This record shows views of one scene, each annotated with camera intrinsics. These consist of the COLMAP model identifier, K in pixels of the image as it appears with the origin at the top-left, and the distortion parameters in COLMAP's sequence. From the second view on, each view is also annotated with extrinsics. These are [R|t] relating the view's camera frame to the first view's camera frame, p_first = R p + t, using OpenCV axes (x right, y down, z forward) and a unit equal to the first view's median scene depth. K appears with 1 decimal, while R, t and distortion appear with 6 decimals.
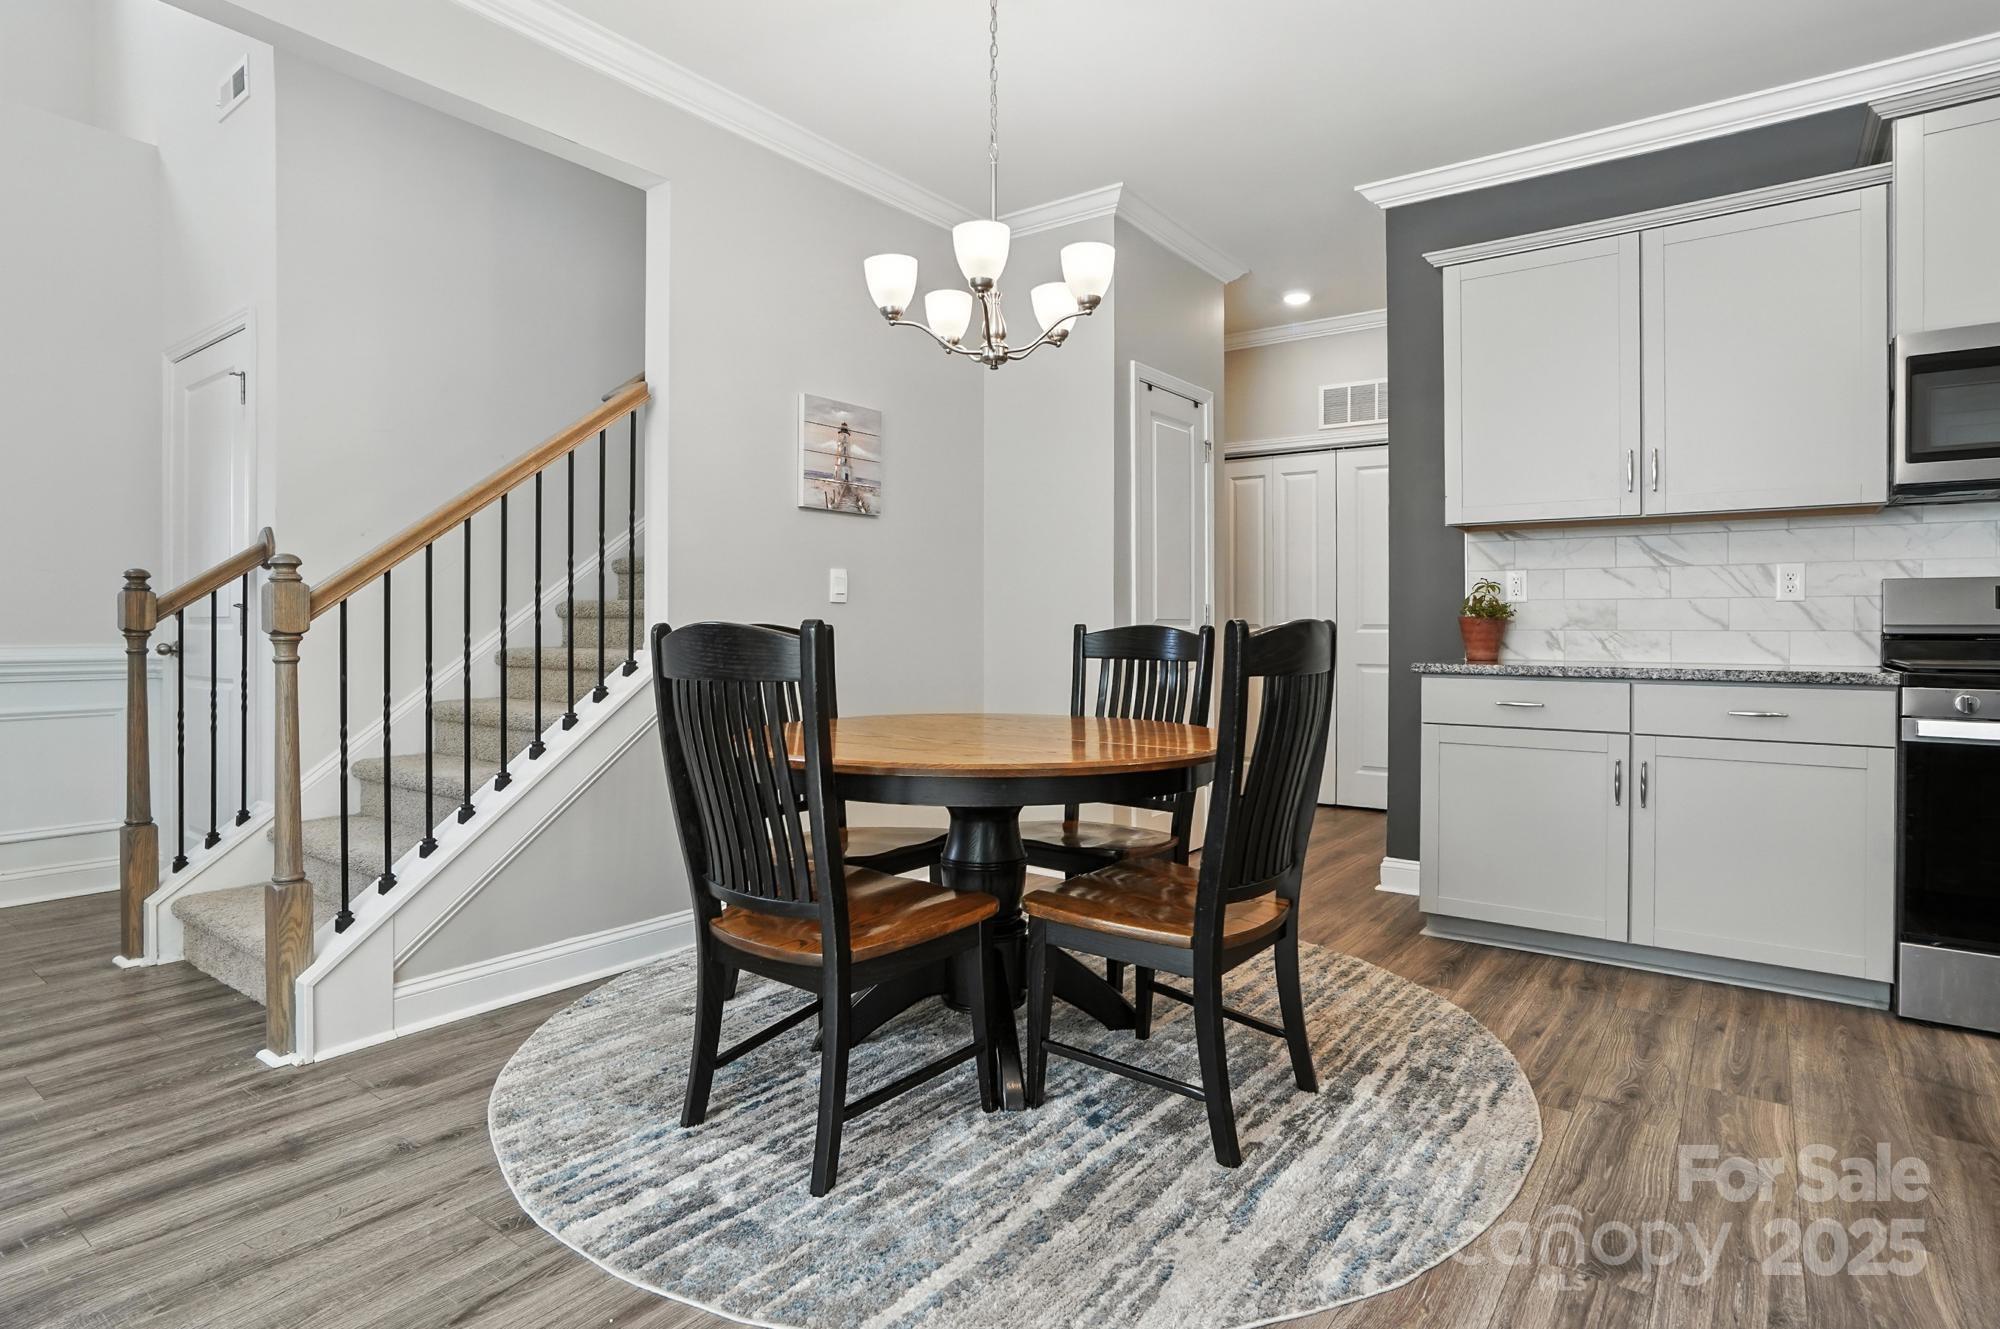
lens RADIAL K [[1045.7, 0, 1004.8], [0, 1045.7, 632.4], [0, 0, 1]] dist [-0.047720, 0.023690]
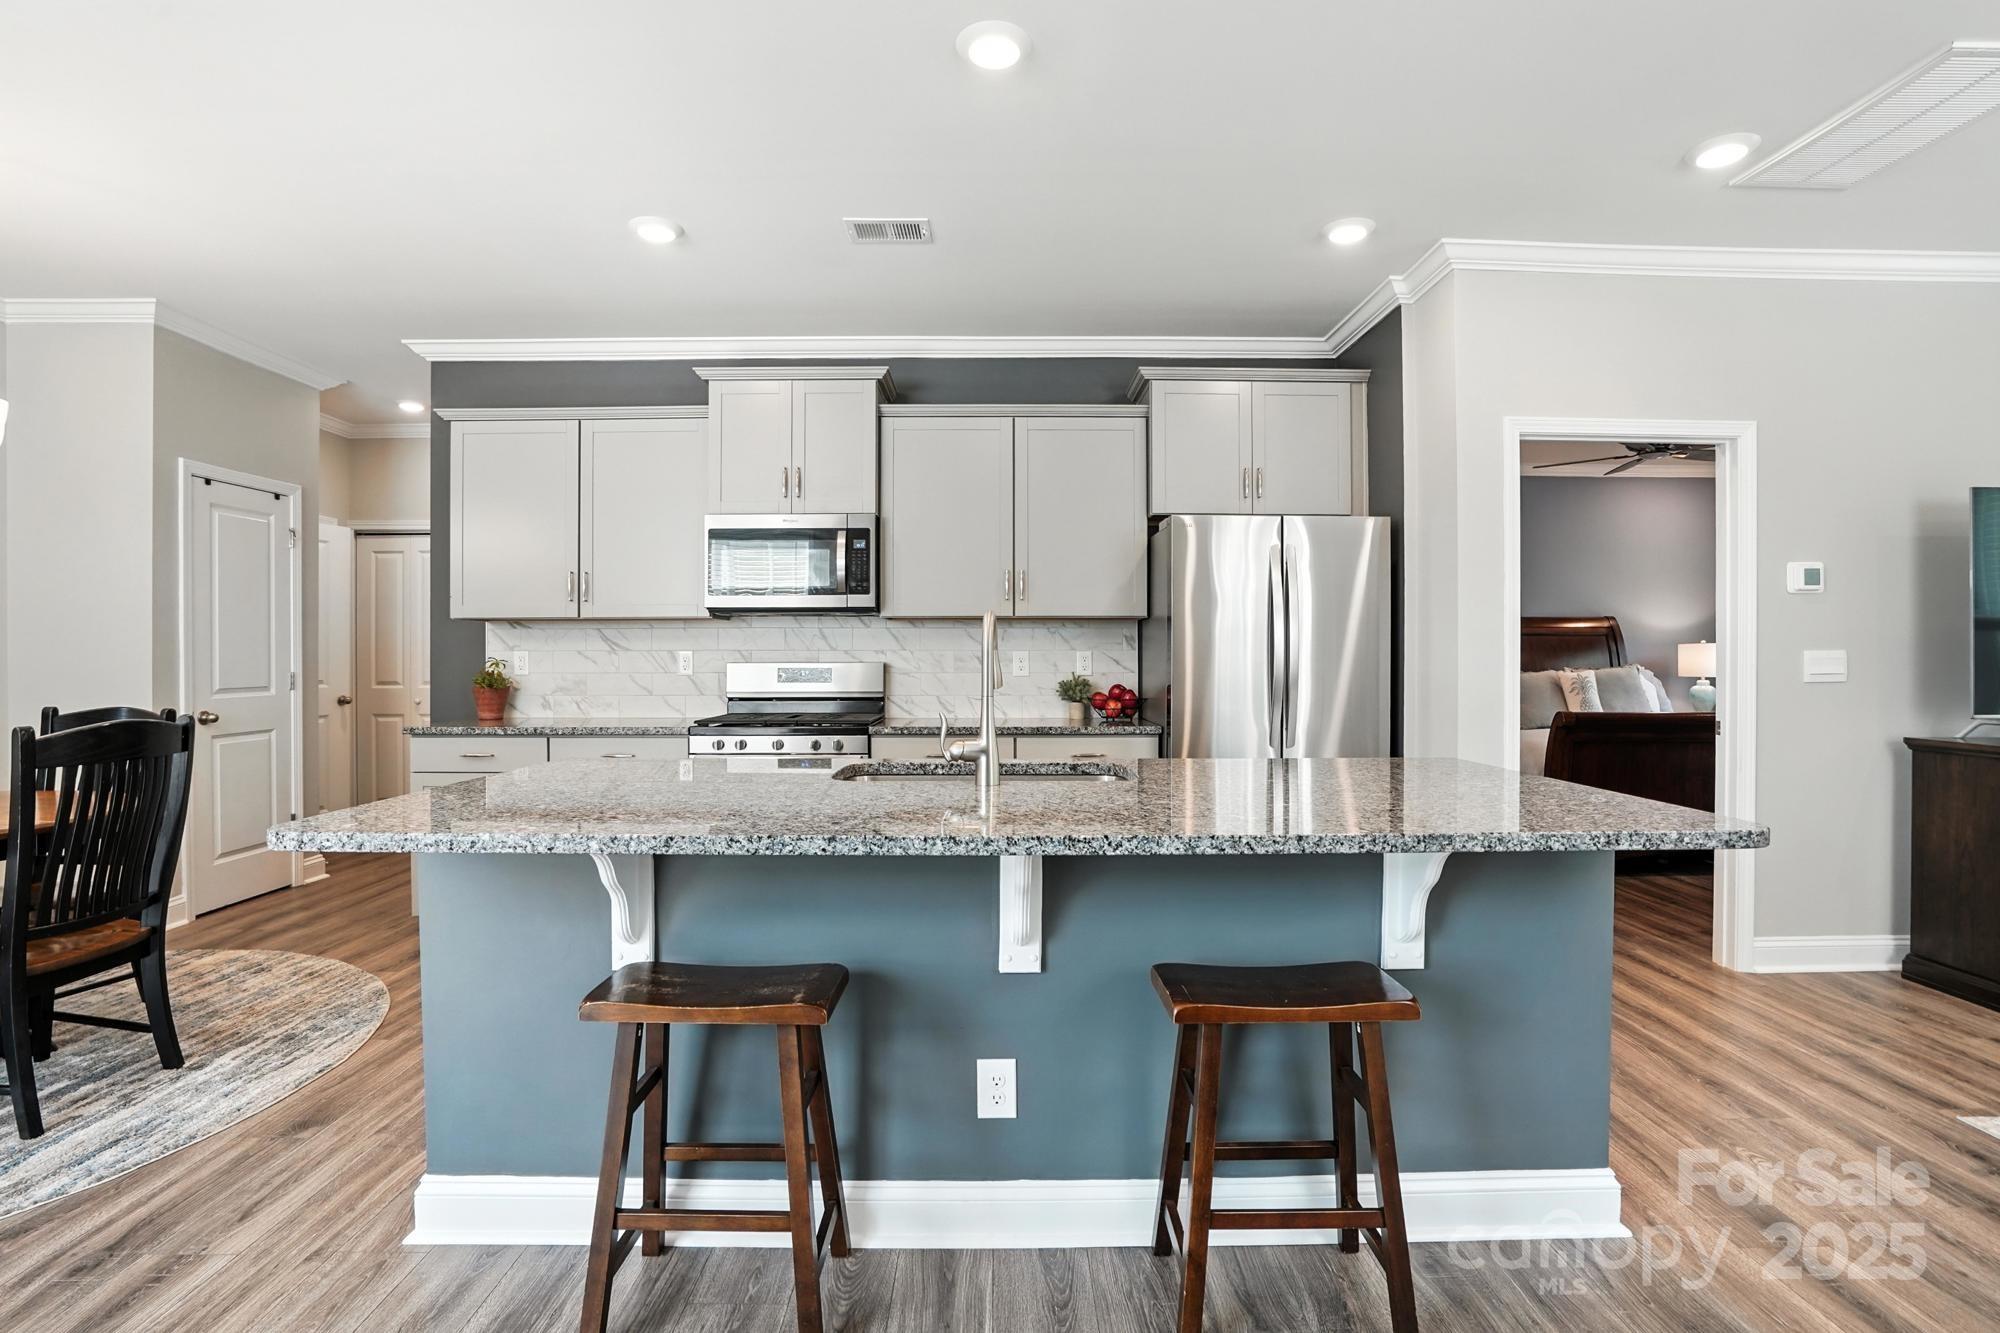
lens RADIAL K [[954.5, 0, 996.6], [0, 954.5, 662.9], [0, 0, 1]] dist [-0.046678, 0.019539]
pose [[0.807696, -0.009572, 0.589521, 0.377393], [0.007729, 0.999954, 0.005647, -0.065744], [-0.589548, -0.000004, 0.807733, -0.498229]]
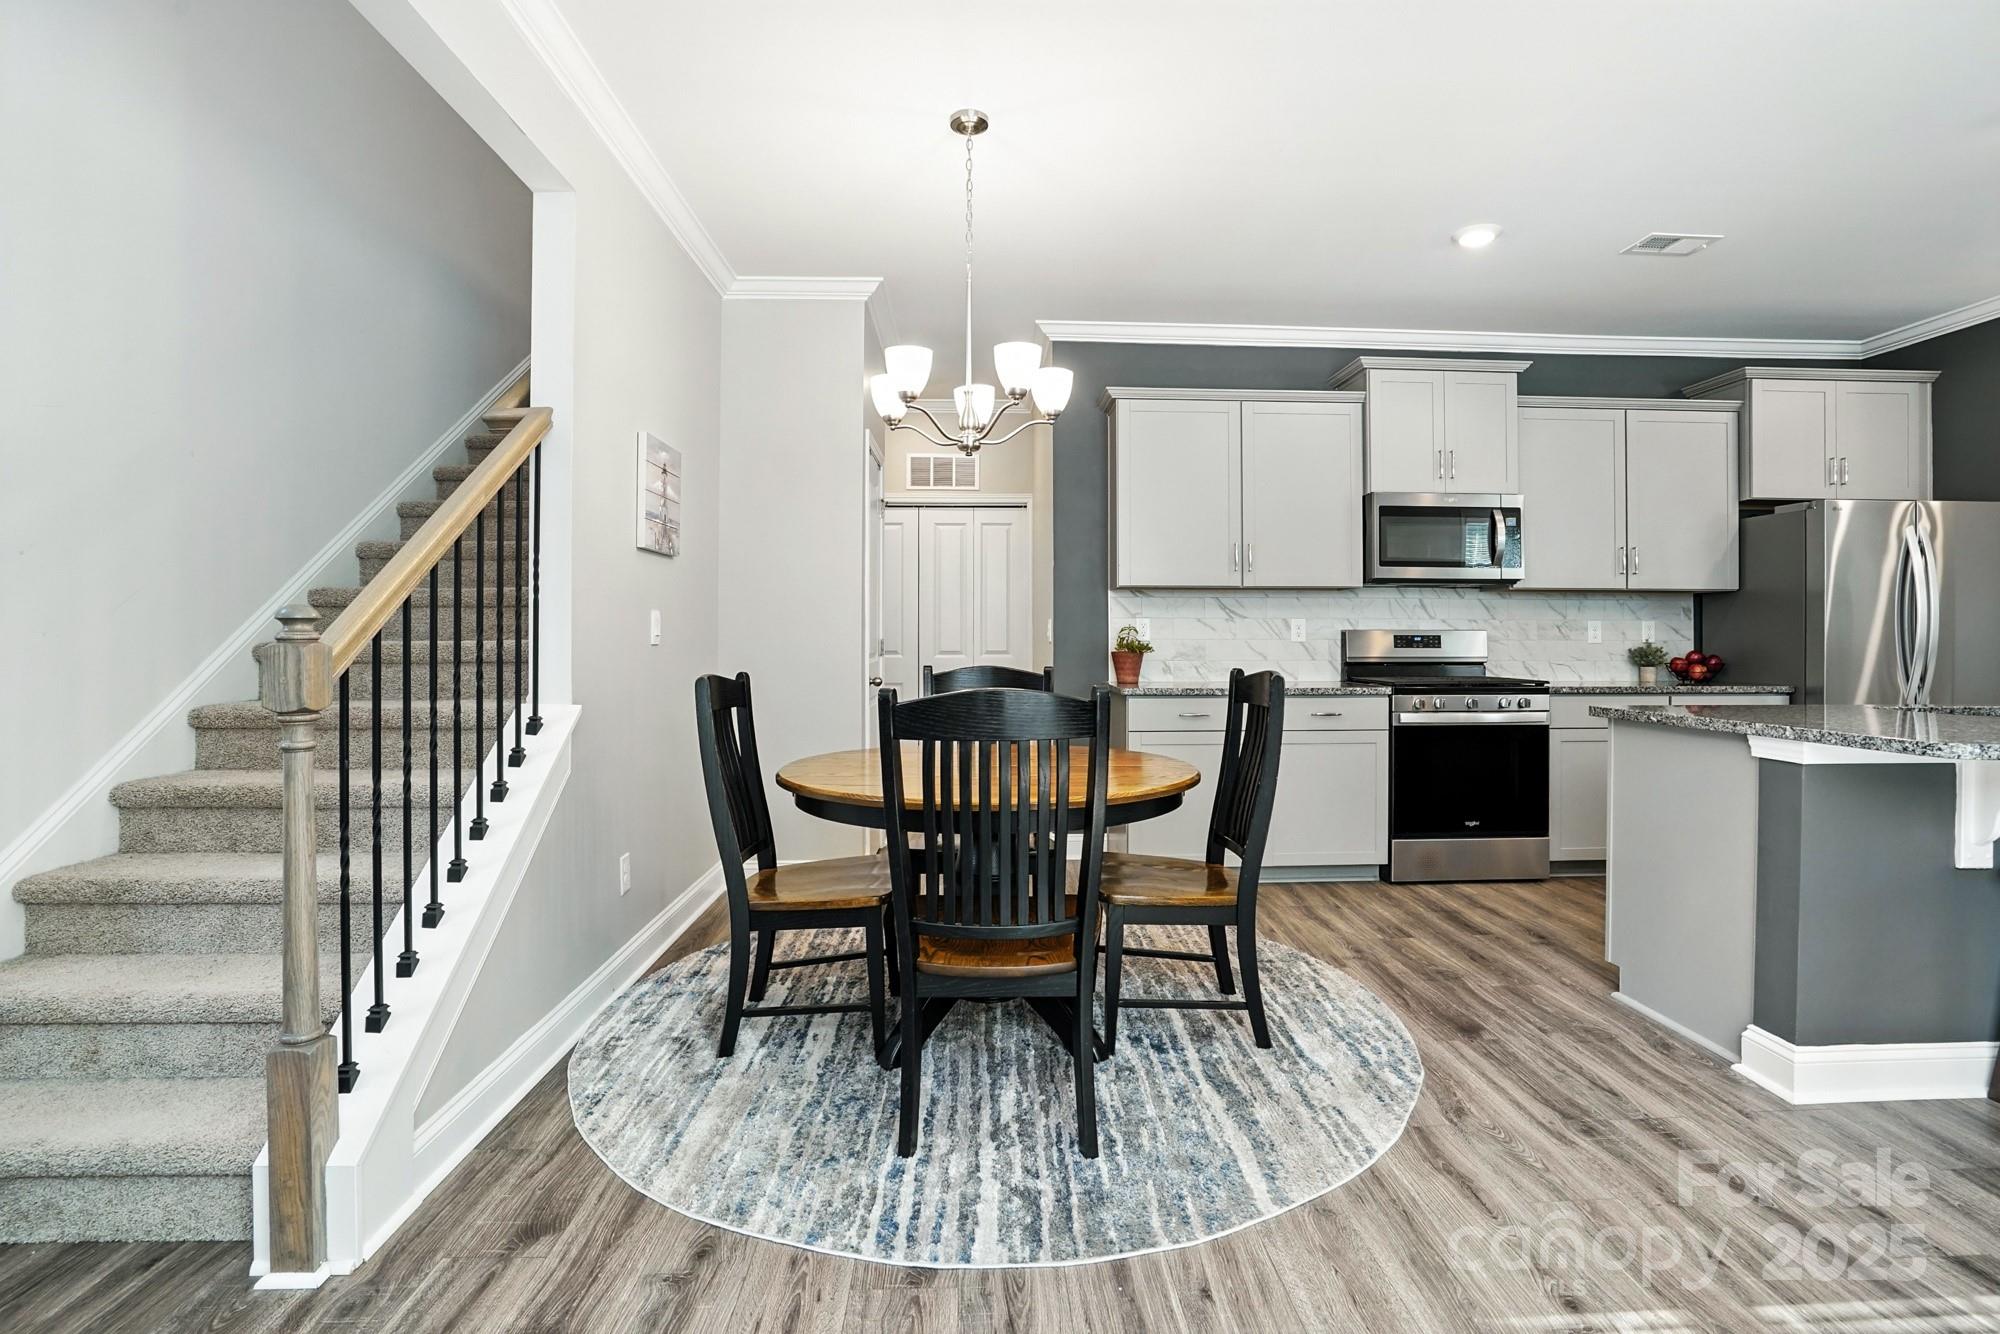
lens RADIAL K [[959.5, 0, 1008.4], [0, 959.5, 635.9], [0, 0, 1]] dist [-0.068665, 0.039087]
pose [[0.783374, -0.001643, 0.621549, -0.647742], [0.004297, 0.999987, -0.002772, -0.046502], [-0.621536, 0.004842, 0.783371, 0.126426]]
